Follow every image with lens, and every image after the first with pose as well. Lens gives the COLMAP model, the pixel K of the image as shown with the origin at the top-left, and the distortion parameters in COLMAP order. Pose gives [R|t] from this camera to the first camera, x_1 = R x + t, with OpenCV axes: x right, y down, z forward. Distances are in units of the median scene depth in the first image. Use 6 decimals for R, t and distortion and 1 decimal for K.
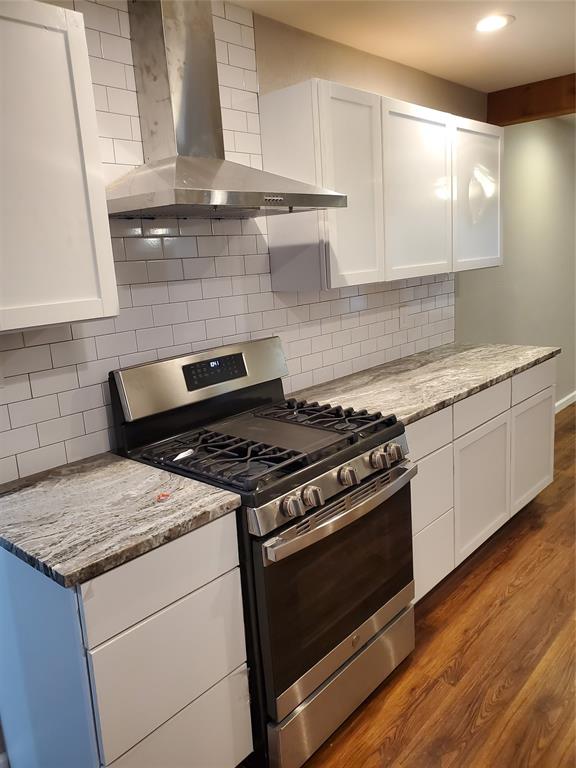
lens RADIAL K [[601.9, 0, 288.0], [0, 601.9, 384.0], [0, 0, 1]] dist [0.008067, 0.001925]
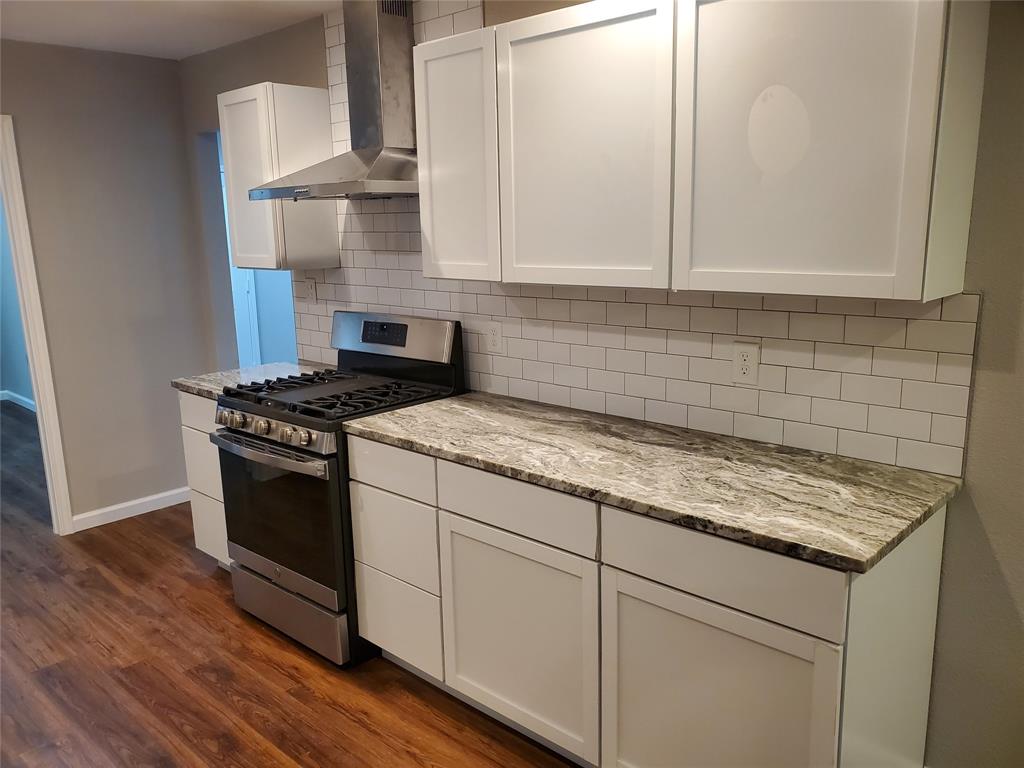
lens RADIAL K [[802.6, 0, 482.5], [0, 802.6, 387.7], [0, 0, 1]] dist [0.008067, 0.001925]
pose [[-0.041295, 0.266955, -0.962824, 1.407735], [-0.184129, 0.945108, 0.269940, -0.380852], [0.982034, 0.188431, 0.010126, 1.225890]]
